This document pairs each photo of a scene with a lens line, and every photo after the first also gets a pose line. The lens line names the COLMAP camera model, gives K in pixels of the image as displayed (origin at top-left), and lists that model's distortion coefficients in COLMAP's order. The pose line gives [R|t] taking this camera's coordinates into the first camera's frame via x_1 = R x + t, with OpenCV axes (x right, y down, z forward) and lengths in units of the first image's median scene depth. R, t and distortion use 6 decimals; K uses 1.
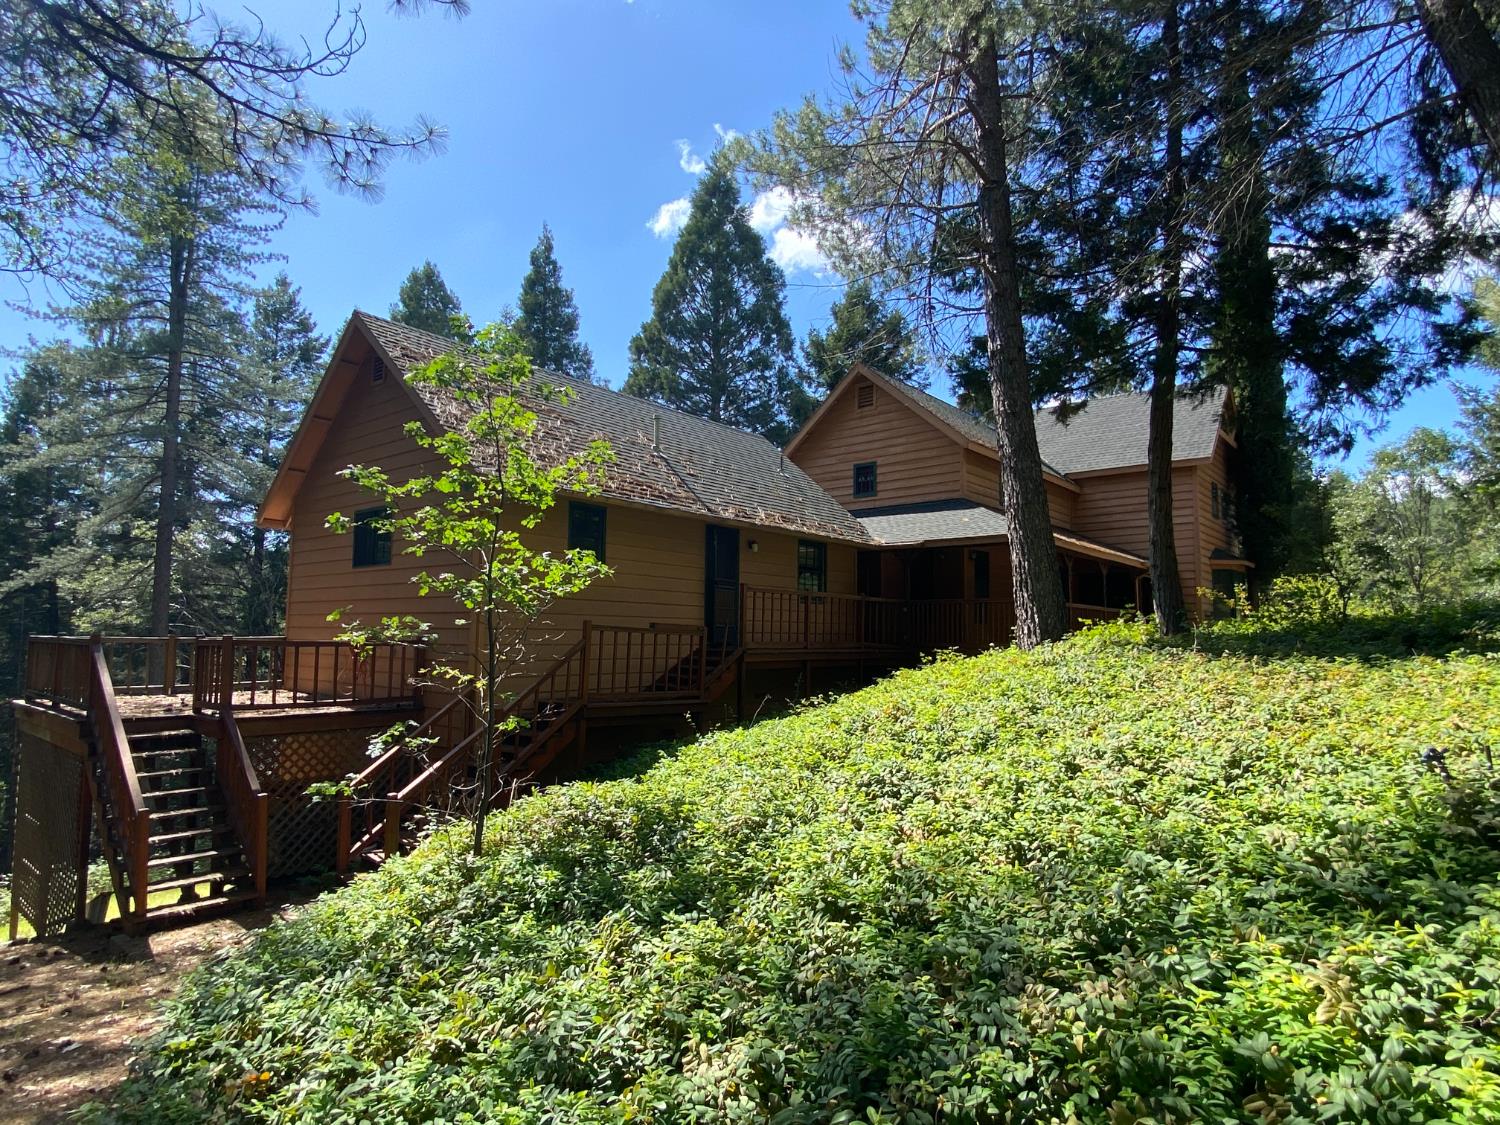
lens RADIAL K [[834.4, 0, 724.2], [0, 834.4, 562.1], [0, 0, 1]] dist [0.025060, -0.000266]
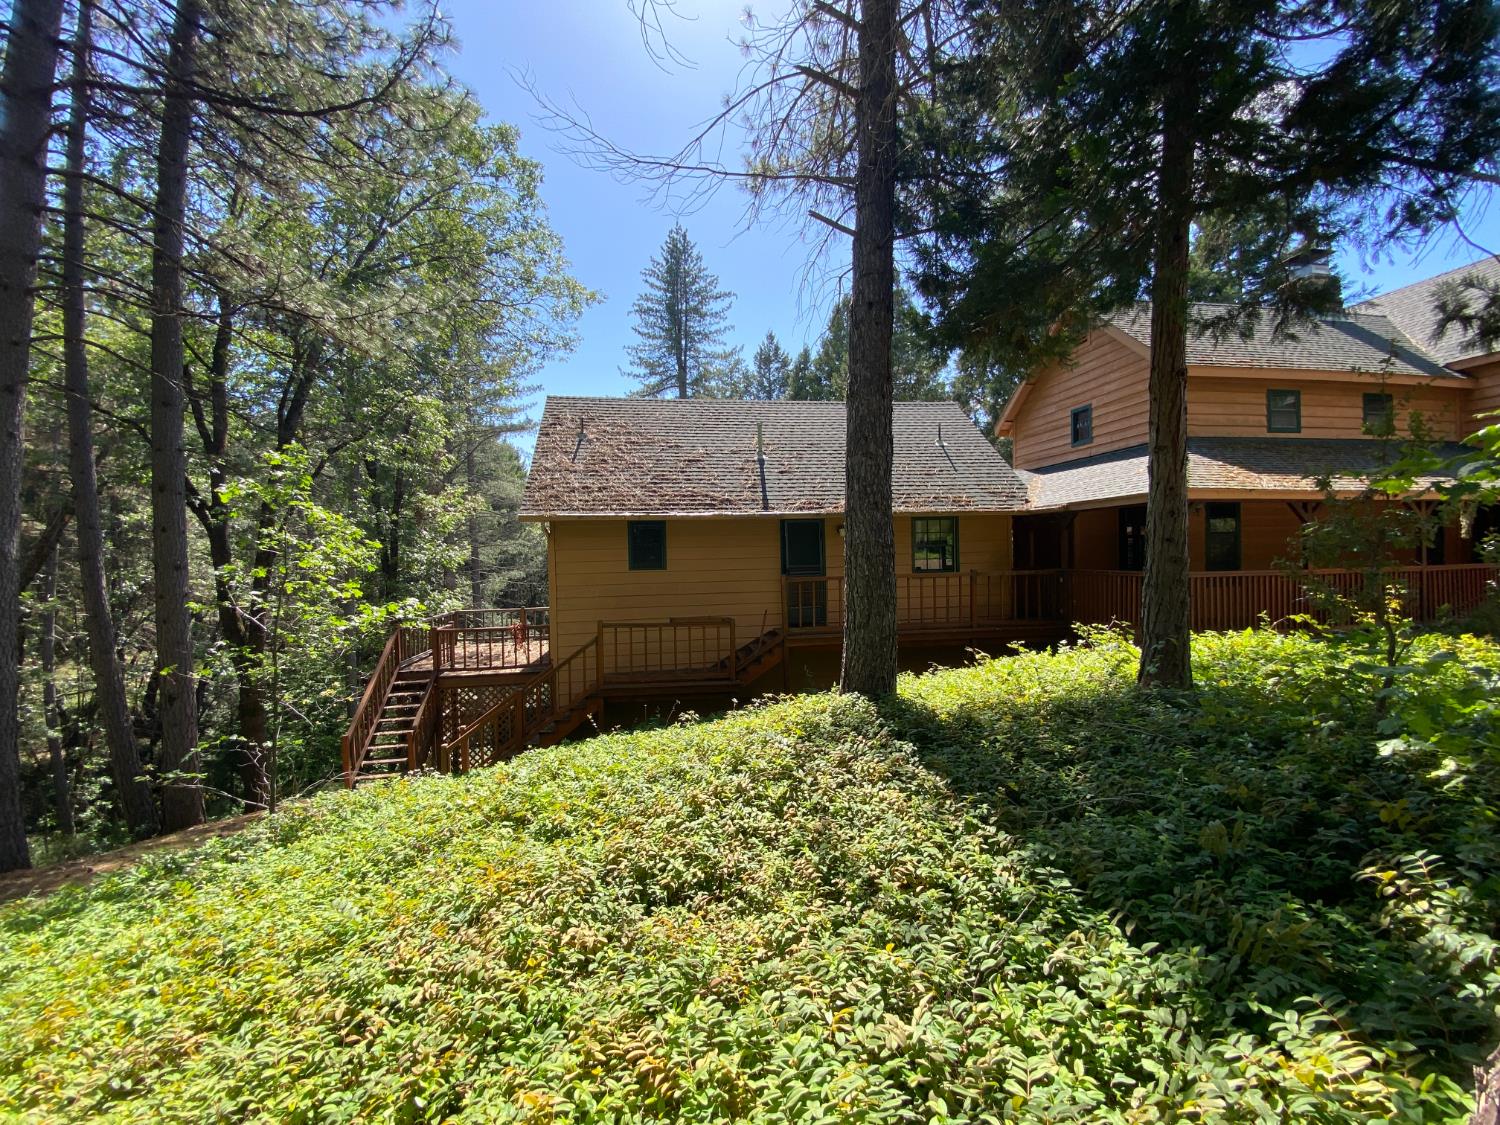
lens RADIAL K [[609.3, 0, 750.0], [0, 609.3, 562.5], [0, 0, 1]] dist [0.014817, -0.018751]
pose [[0.768624, -0.025100, -0.639208, 0.314235], [0.090157, 0.993507, 0.069397, -0.030840], [0.633316, -0.110969, 0.765896, 0.246735]]
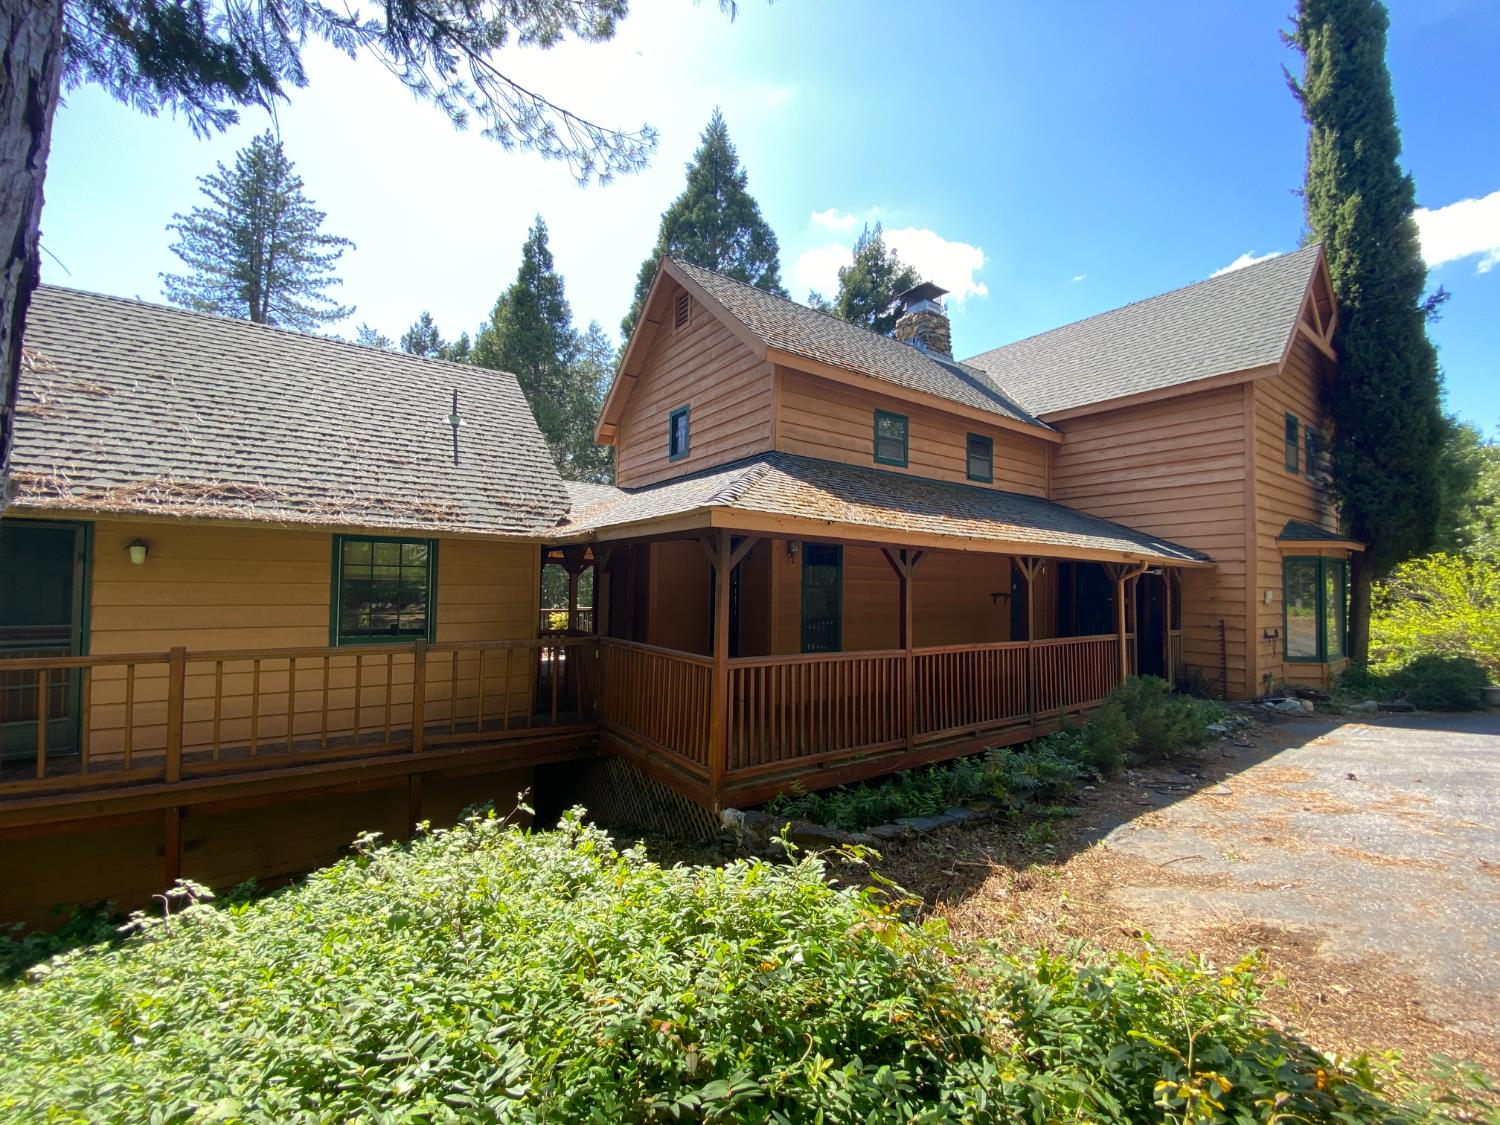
lens RADIAL K [[608.8, 0, 743.5], [0, 608.8, 561.2], [0, 0, 1]] dist [0.022318, -0.022476]
pose [[0.971711, -0.008166, -0.236033, 0.336584], [0.018942, 0.998877, 0.043425, -0.016209], [0.235414, -0.046667, 0.970774, 0.530282]]
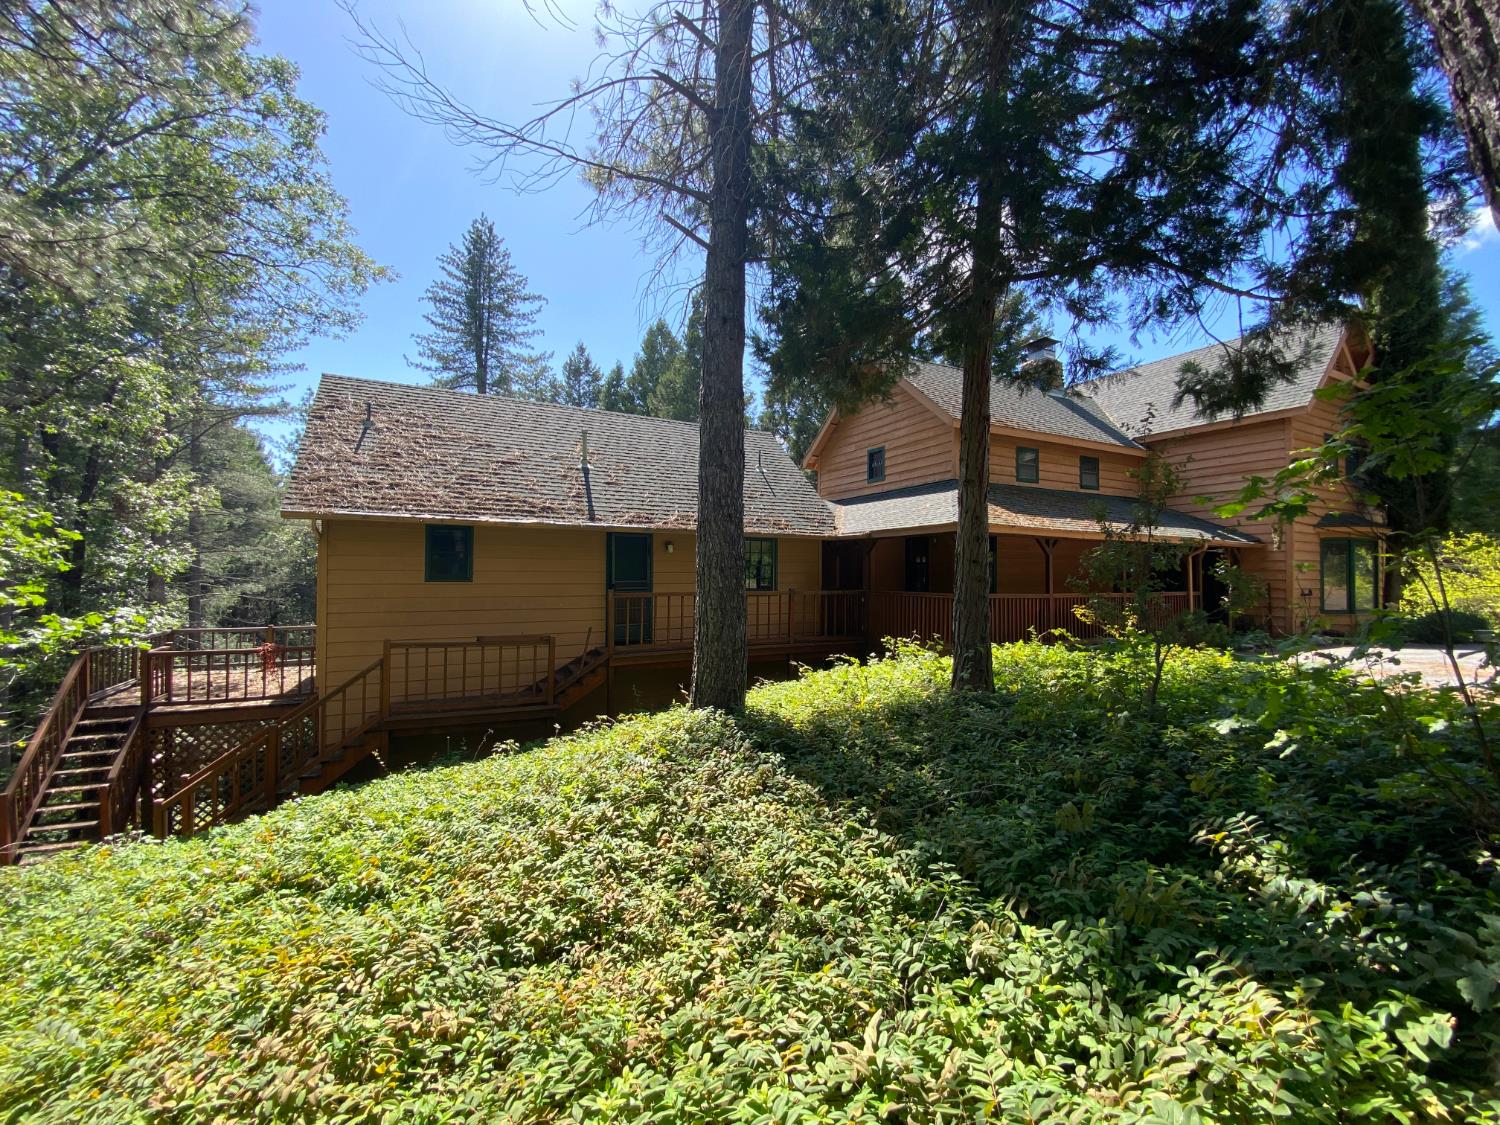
lens RADIAL K [[609.3, 0, 750.0], [0, 609.3, 562.5], [0, 0, 1]] dist [0.014817, -0.018751]
pose [[0.931720, -0.017851, -0.362738, 0.293295], [0.040766, 0.997620, 0.055615, -0.027348], [0.360882, -0.066605, 0.930230, 0.244152]]
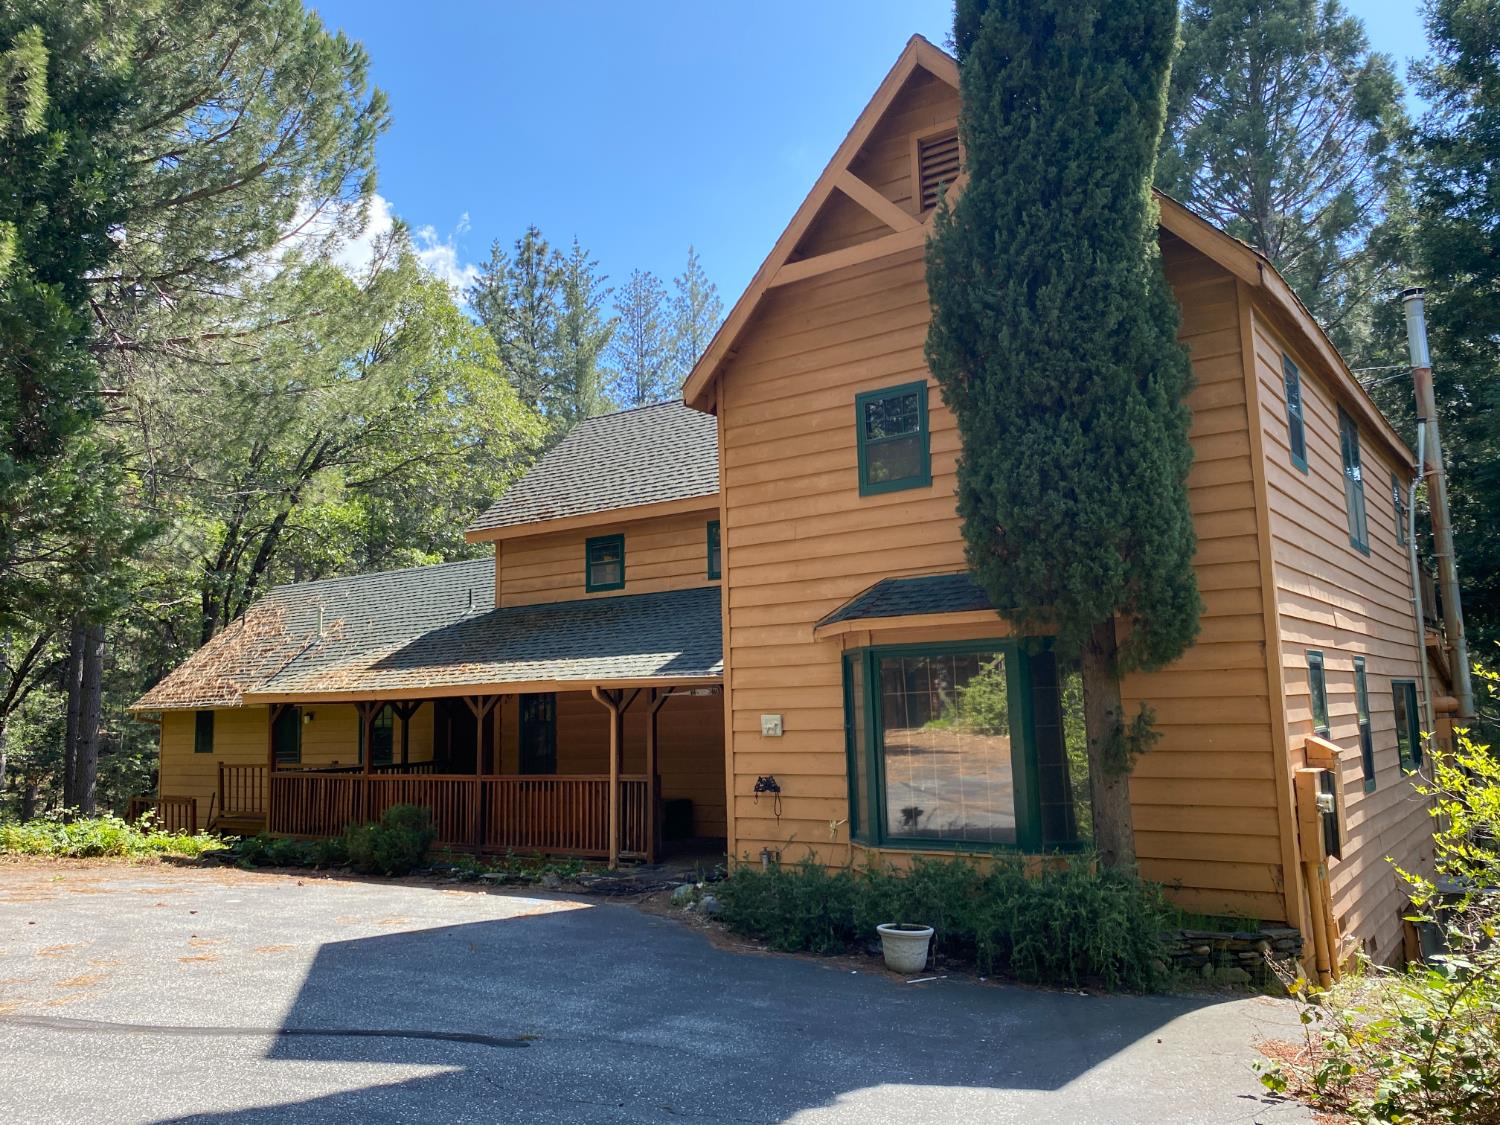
lens RADIAL K [[1182.8, 0, 798.4], [0, 1182.8, 559.4], [0, 0, 1]] dist [0.069297, -0.007432]
pose [[0.138447, -0.139045, -0.980560, 1.192397], [0.121283, 0.985023, -0.122554, 0.032830], [0.982915, -0.101958, 0.153238, 1.011439]]
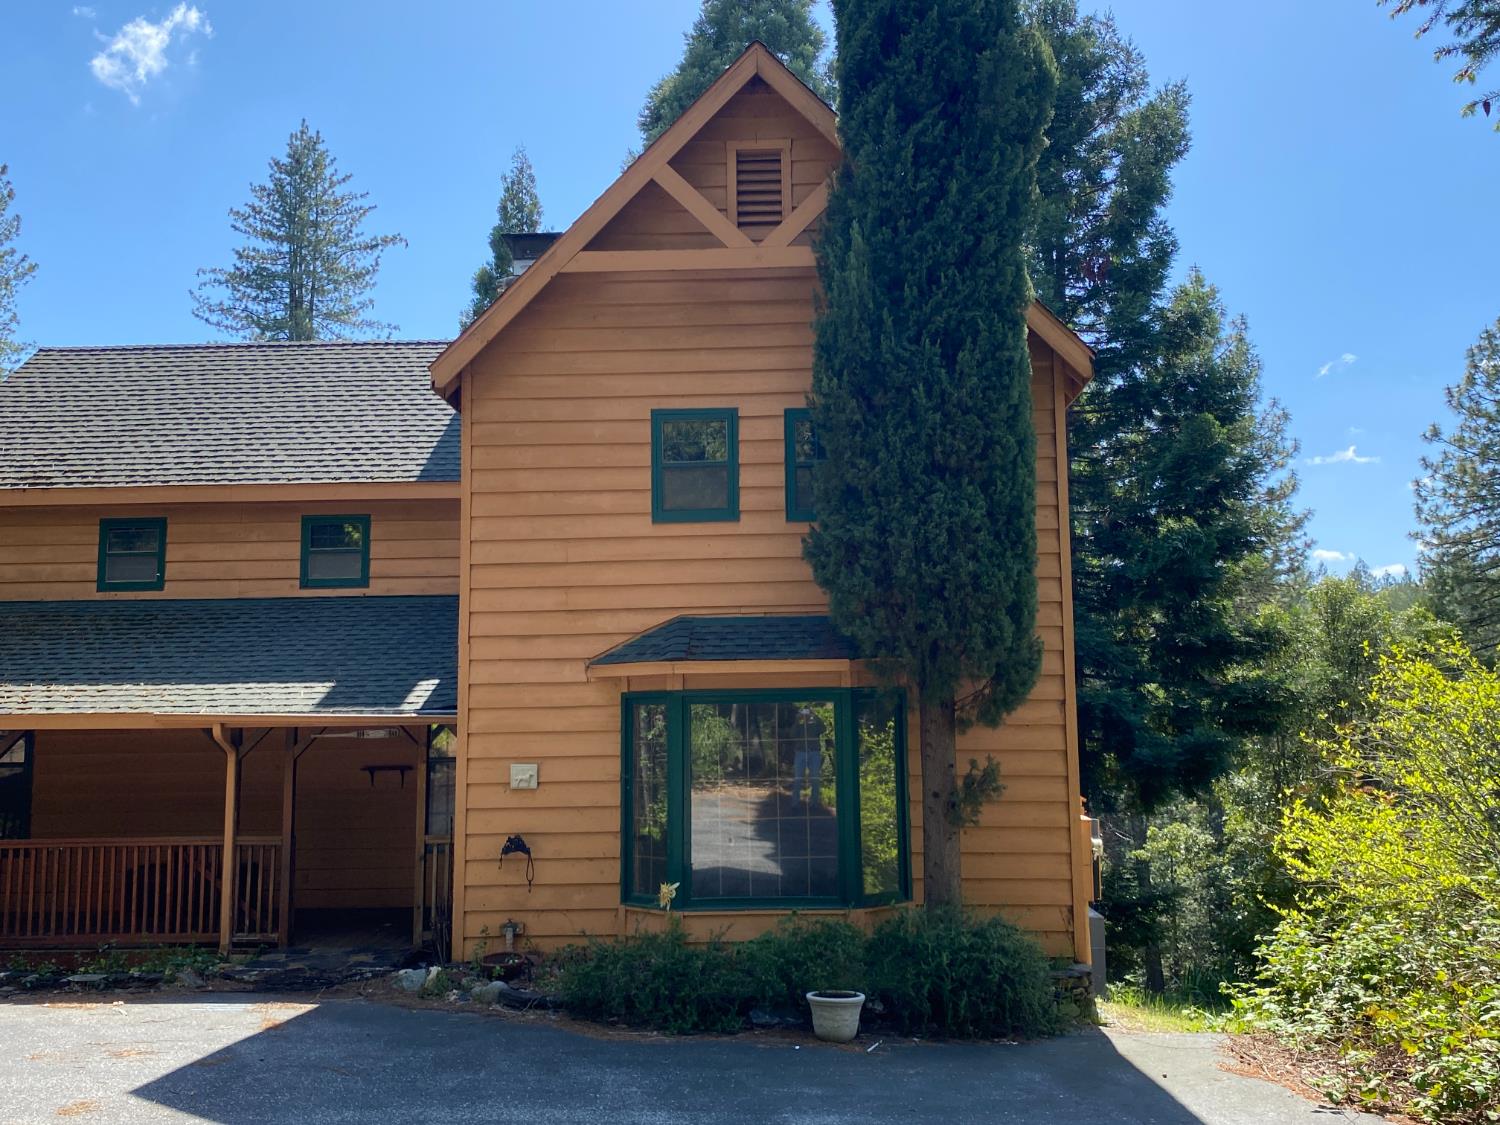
lens RADIAL K [[1315.4, 0, 795.4], [0, 1315.4, 560.6], [0, 0, 1]] dist [0.139717, -0.359951]
pose [[0.648299, -0.106386, -0.753917, 1.116894], [0.090003, 0.993956, -0.062863, -0.004311], [0.756047, -0.027101, 0.653956, 0.804322]]
